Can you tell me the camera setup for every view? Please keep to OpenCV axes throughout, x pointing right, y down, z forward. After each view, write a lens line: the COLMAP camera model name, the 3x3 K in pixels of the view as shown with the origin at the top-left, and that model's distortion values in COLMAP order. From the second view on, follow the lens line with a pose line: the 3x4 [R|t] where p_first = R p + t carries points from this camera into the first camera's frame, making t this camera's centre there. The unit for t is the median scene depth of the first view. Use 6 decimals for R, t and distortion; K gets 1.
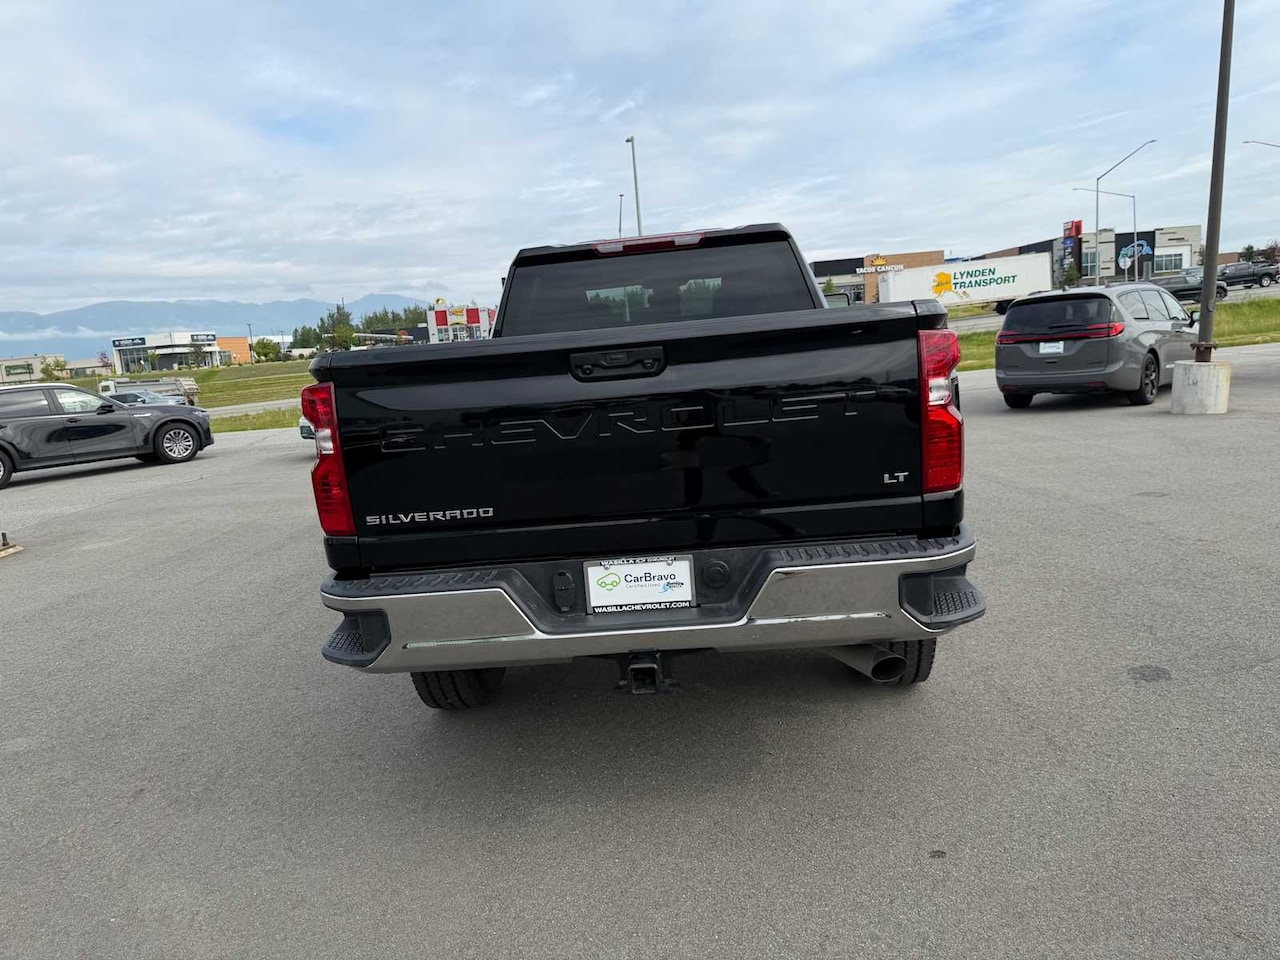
lens RADIAL K [[909.2, 0, 643.8], [0, 909.2, 484.6], [0, 0, 1]] dist [0.050873, -0.060518]
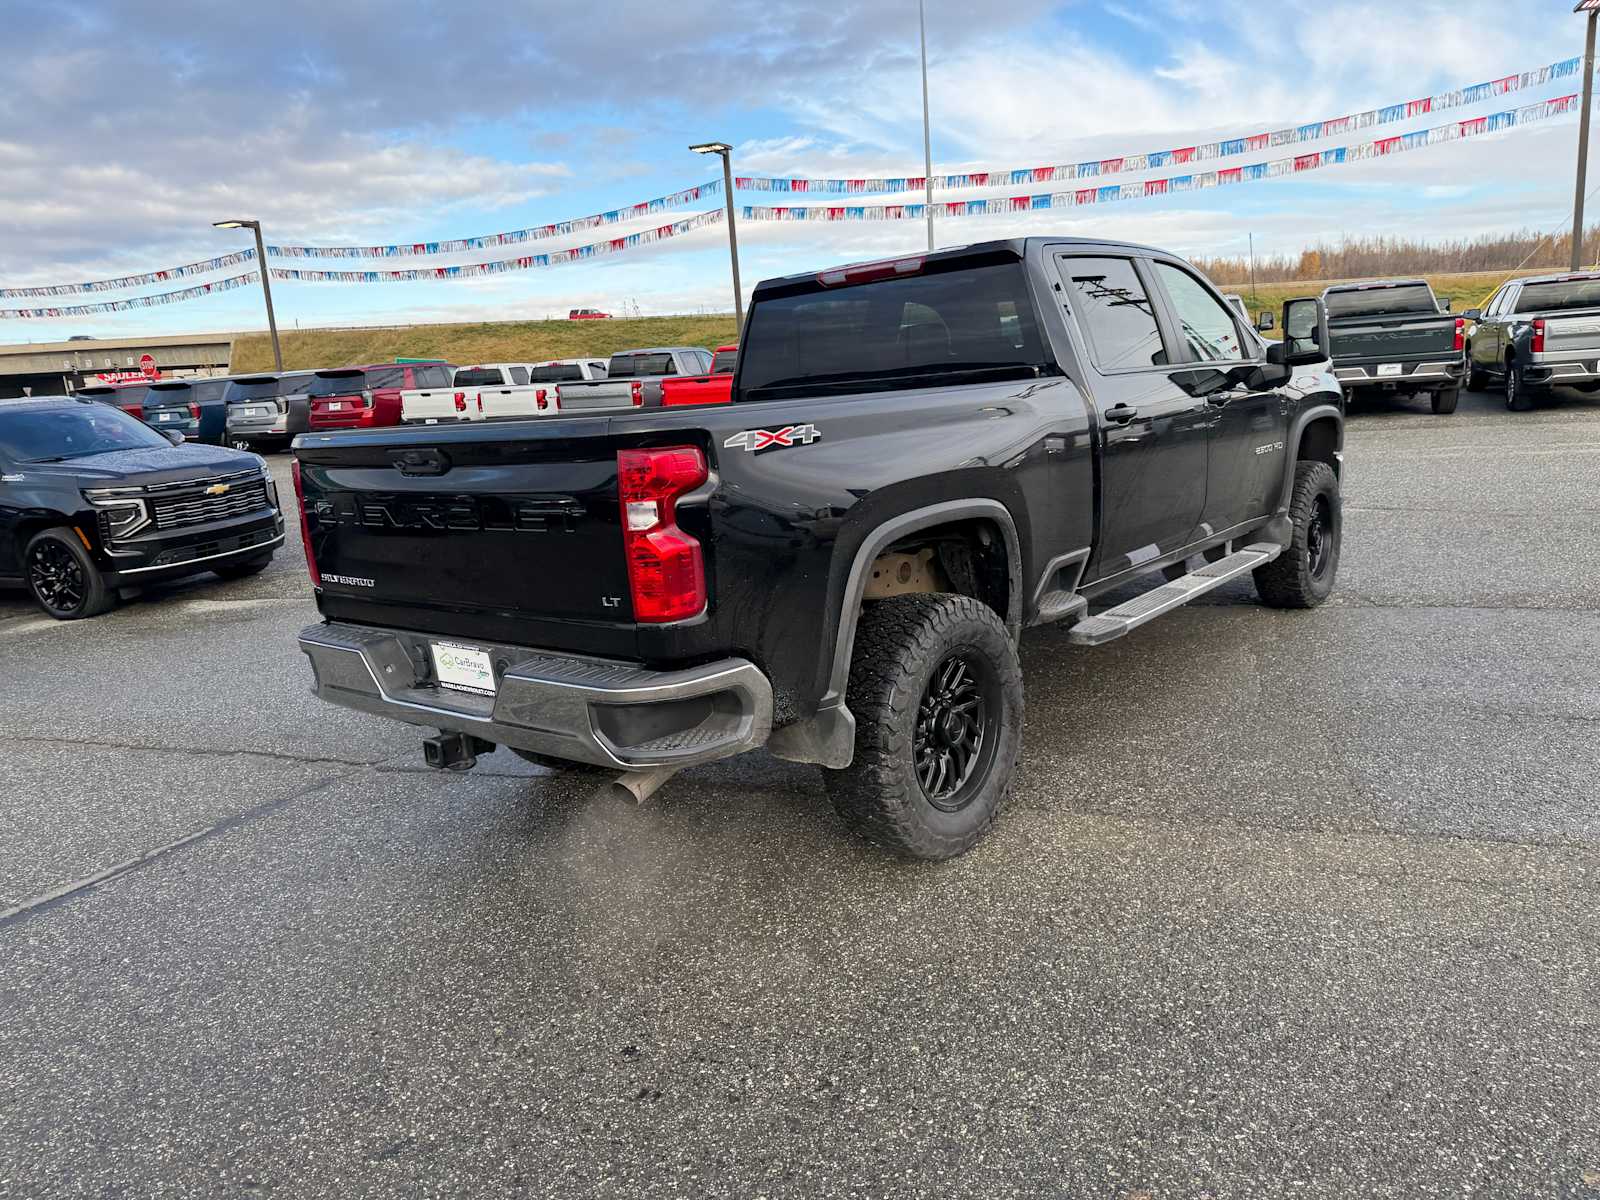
lens RADIAL K [[1136.5, 0, 809.4], [0, 1136.5, 627.9], [0, 0, 1]] dist [0.050873, -0.060518]
pose [[0.813686, 0.144406, -0.563083, 0.211049], [-0.071093, 0.986102, 0.150160, -0.032827], [0.576941, -0.082152, 0.812644, 0.028677]]
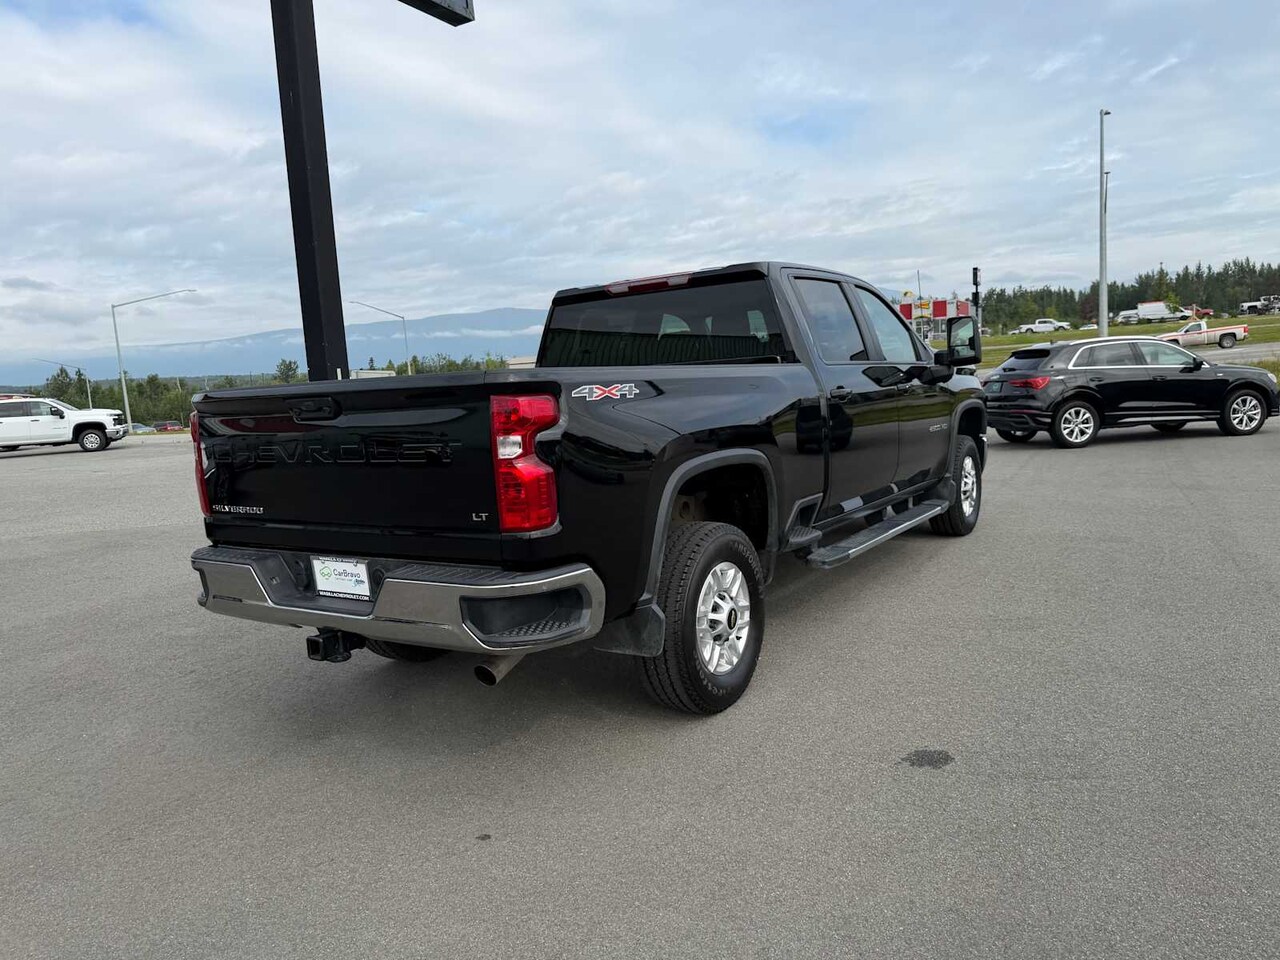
lens RADIAL K [[909.2, 0, 636.0], [0, 909.2, 490.9], [0, 0, 1]] dist [0.050873, -0.060518]
pose [[0.866827, 0.091593, -0.490123, 0.194553], [-0.084309, 0.995753, 0.036976, -0.019328], [0.491429, 0.009271, 0.870869, 0.012826]]
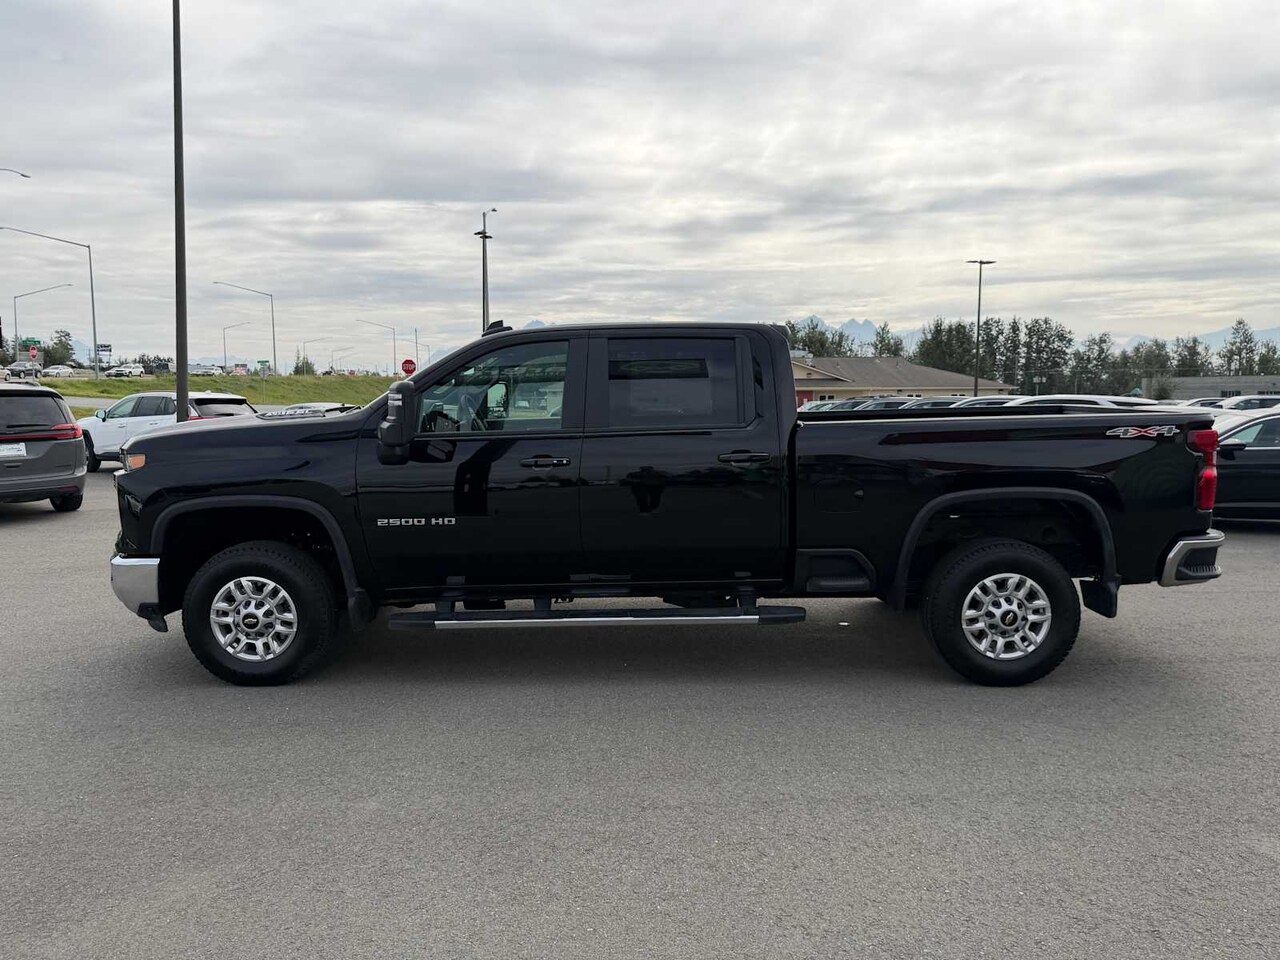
lens RADIAL K [[909.2, 0, 643.1], [0, 909.2, 470.3], [0, 0, 1]] dist [0.050873, -0.060518]
pose [[-0.047954, -0.012234, 0.998775, -0.444642], [0.162506, 0.986507, 0.019886, -0.051598], [-0.985542, 0.163260, -0.045319, 0.460959]]
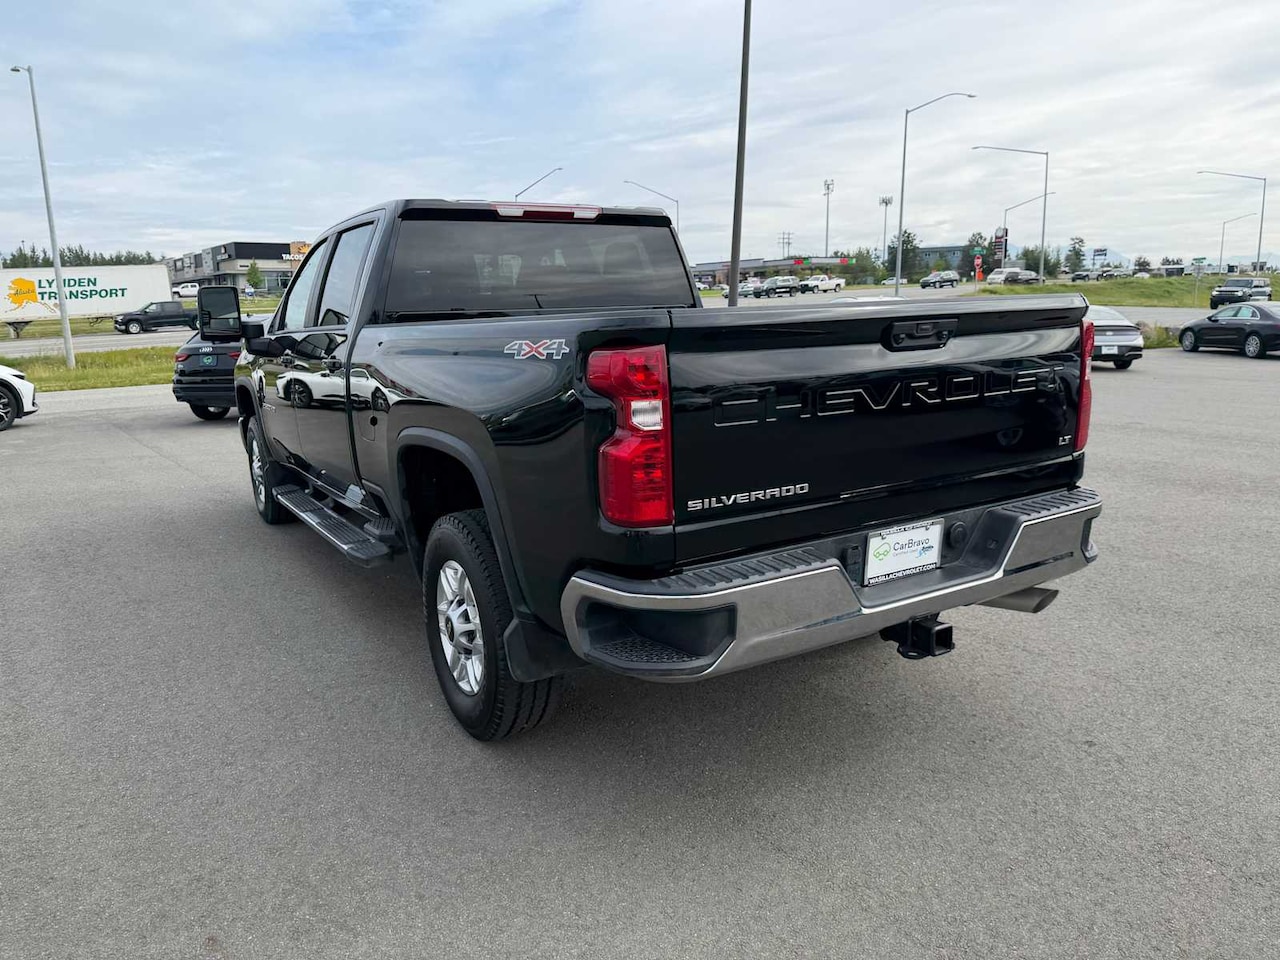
lens RADIAL K [[909.2, 0, 633.6], [0, 909.2, 484.5], [0, 0, 1]] dist [0.050873, -0.060518]
pose [[0.822027, -0.048718, 0.567360, -0.164212], [0.044945, 0.998776, 0.020643, -0.000154], [-0.567671, 0.008531, 0.823211, 0.063400]]
